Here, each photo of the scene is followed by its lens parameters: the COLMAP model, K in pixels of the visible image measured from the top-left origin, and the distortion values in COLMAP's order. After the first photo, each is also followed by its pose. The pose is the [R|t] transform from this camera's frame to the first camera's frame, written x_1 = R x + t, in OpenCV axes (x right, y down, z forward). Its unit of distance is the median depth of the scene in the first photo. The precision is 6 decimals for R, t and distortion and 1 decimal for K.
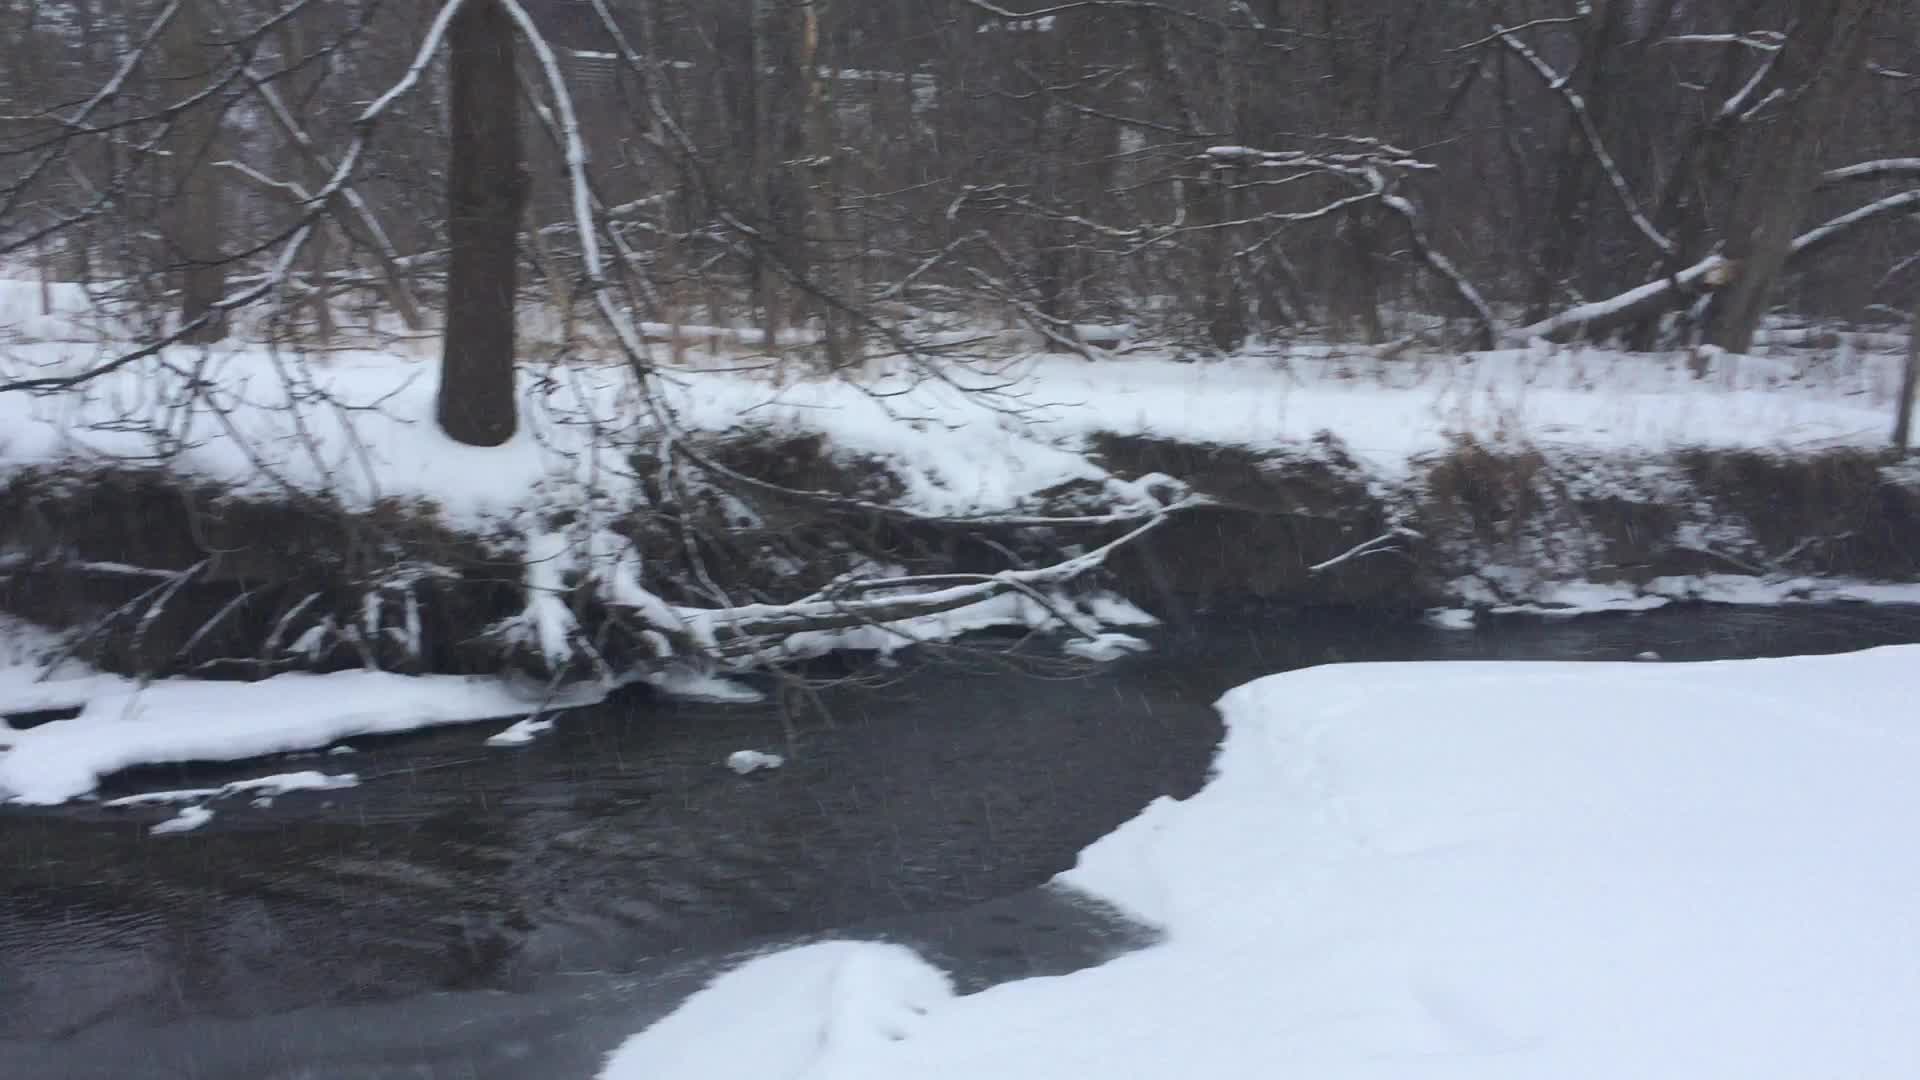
lens RADIAL K [[1954.3, 0, 957.0], [0, 1954.3, 538.8], [0, 0, 1]] dist [0.061385, 0.000000]
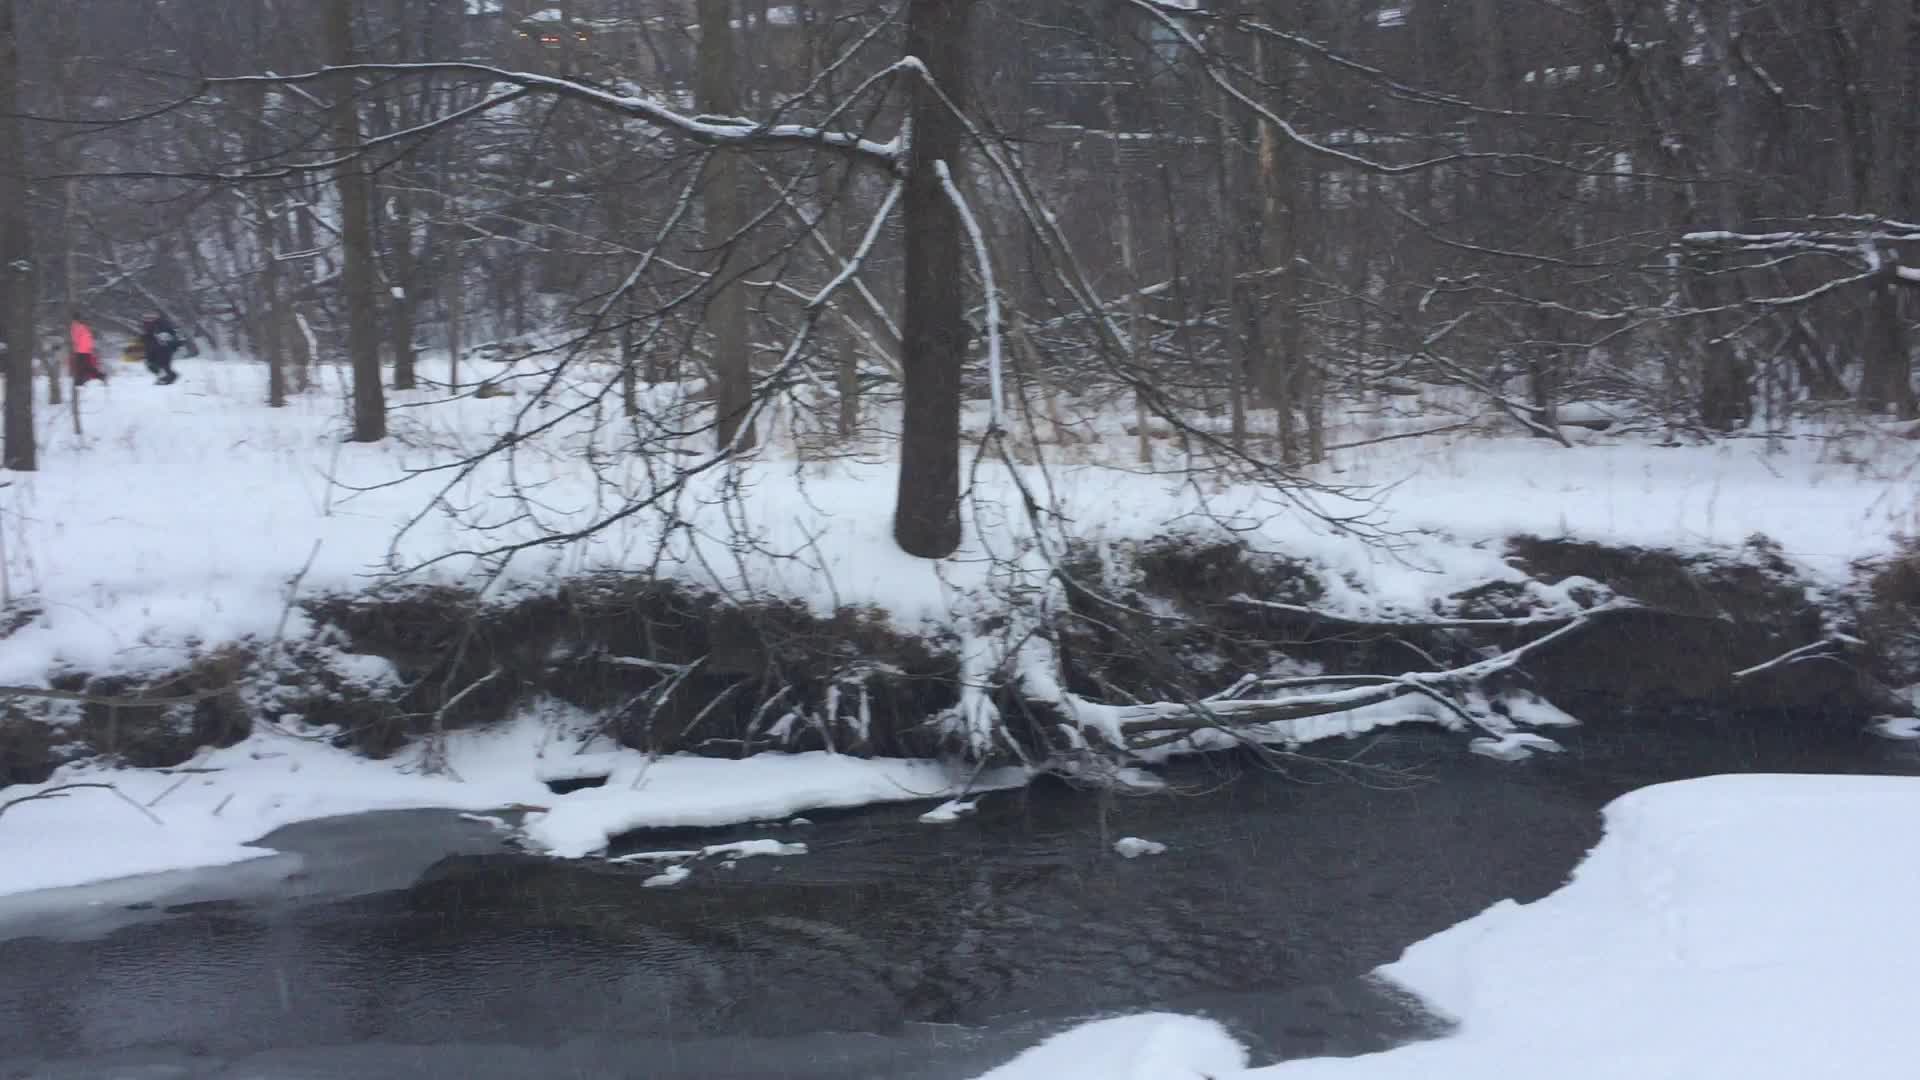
lens RADIAL K [[1954.3, 0, 956.9], [0, 1954.3, 550.1], [0, 0, 1]] dist [0.061385, 0.000000]
pose [[0.961821, 0.002448, -0.273667, 0.091830], [-0.008787, 0.999721, -0.021940, -0.028298], [0.273537, 0.023507, 0.961574, -0.105940]]
